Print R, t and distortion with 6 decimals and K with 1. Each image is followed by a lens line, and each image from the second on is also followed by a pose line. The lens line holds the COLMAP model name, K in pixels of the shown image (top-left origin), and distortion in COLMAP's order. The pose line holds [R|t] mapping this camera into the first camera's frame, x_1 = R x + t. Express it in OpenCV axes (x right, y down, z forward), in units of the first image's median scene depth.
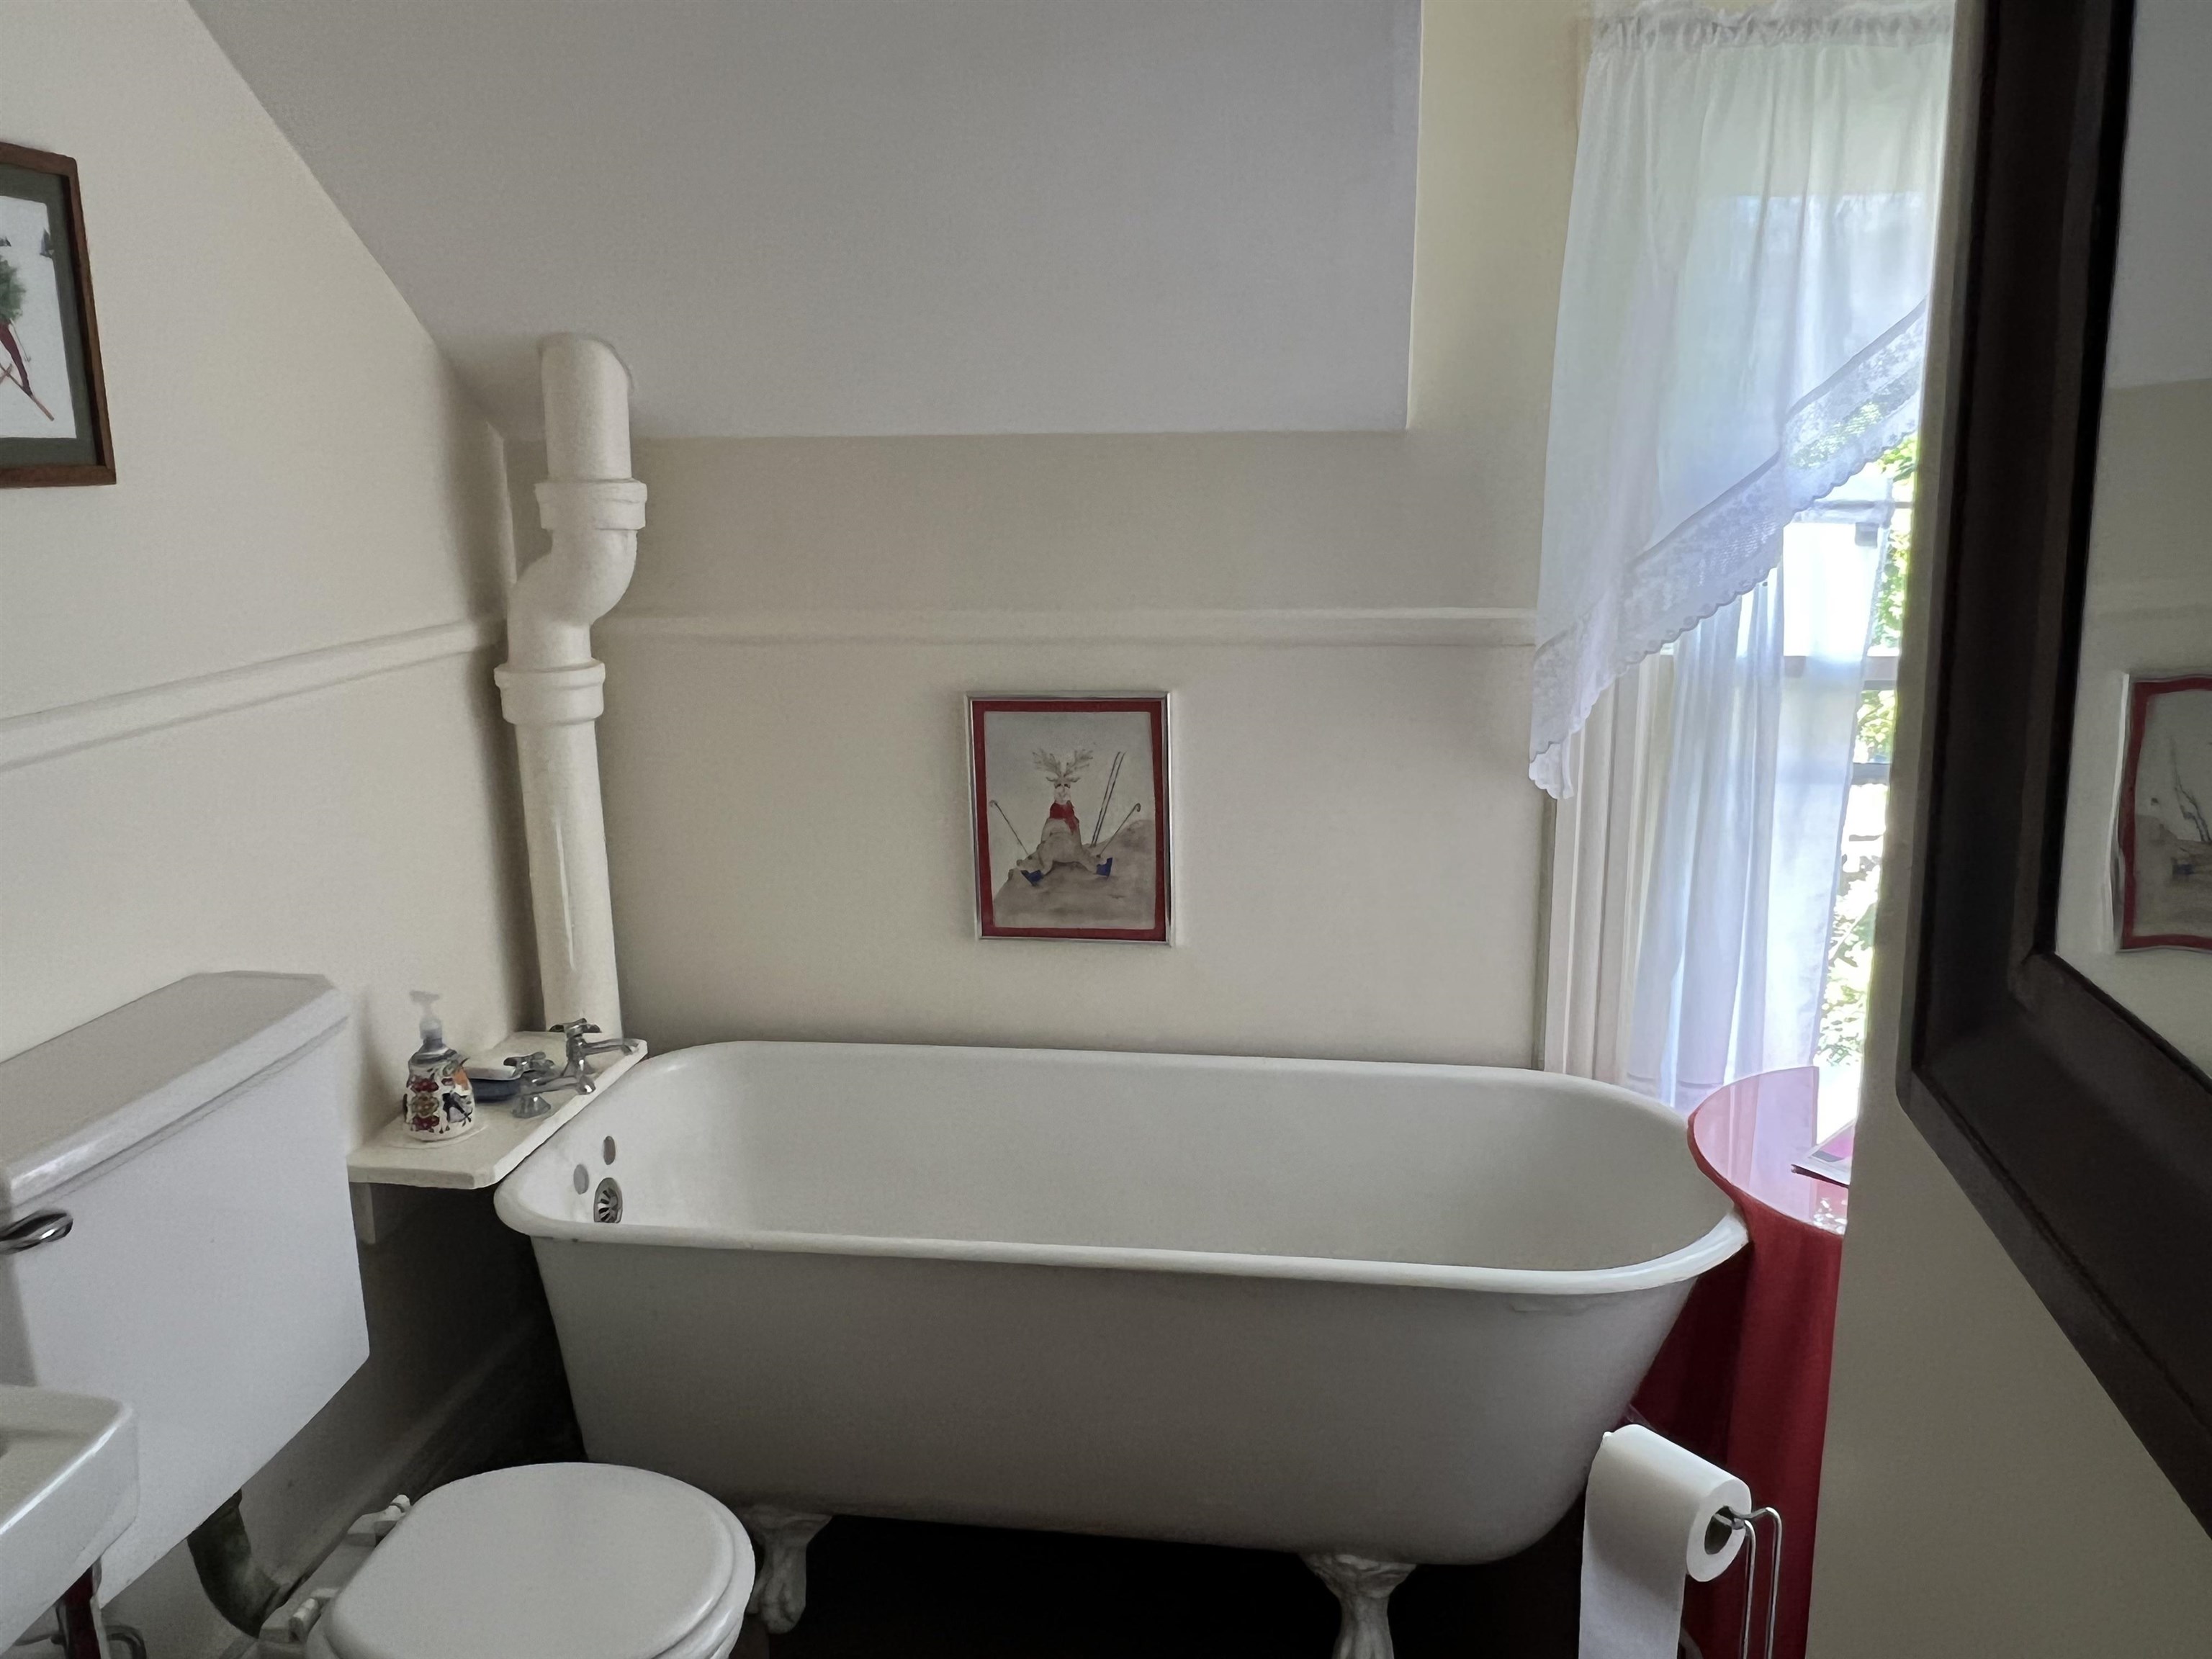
lens RADIAL K [[1691.2, 0, 1106.0], [0, 1691.2, 829.5], [0, 0, 1]] dist [-0.003204, -0.001766]
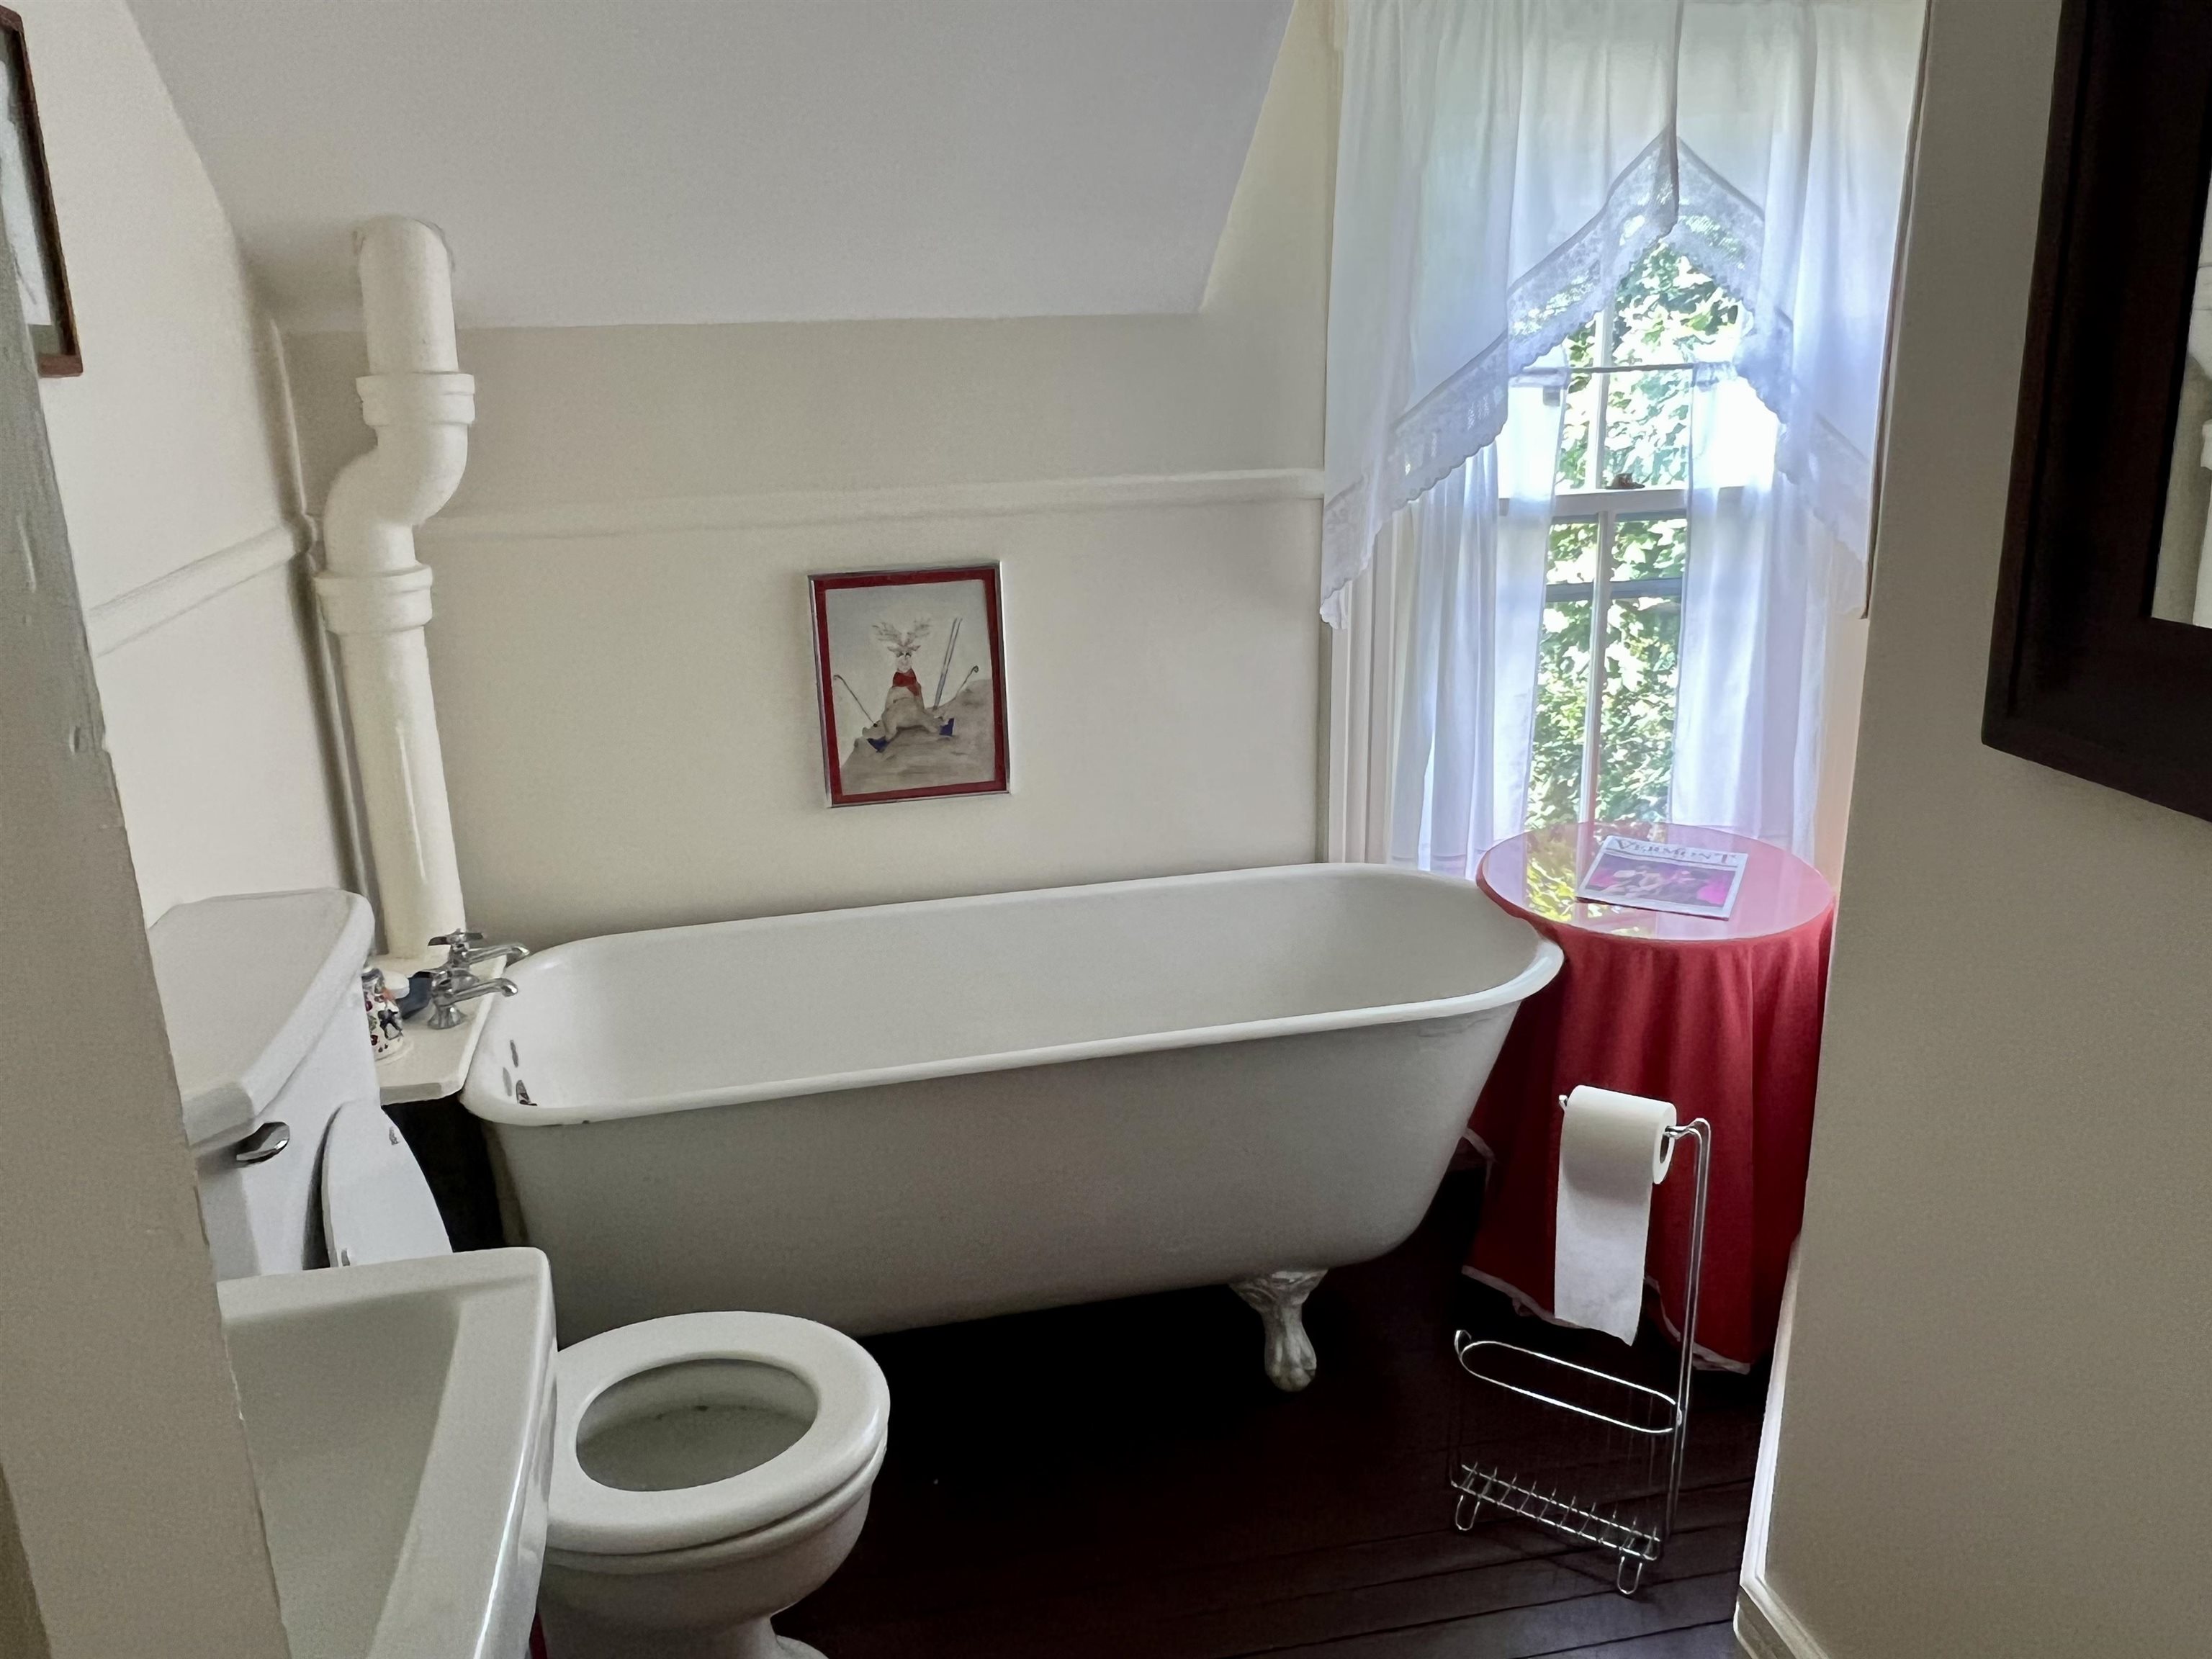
lens RADIAL K [[1679.1, 0, 1106.0], [0, 1679.1, 829.5], [0, 0, 1]] dist [0.002804, -0.005399]
pose [[0.931303, -0.114001, 0.345947, -0.293208], [0.095294, 0.992937, 0.070671, 0.021492], [-0.351560, -0.032849, 0.935589, -0.043965]]
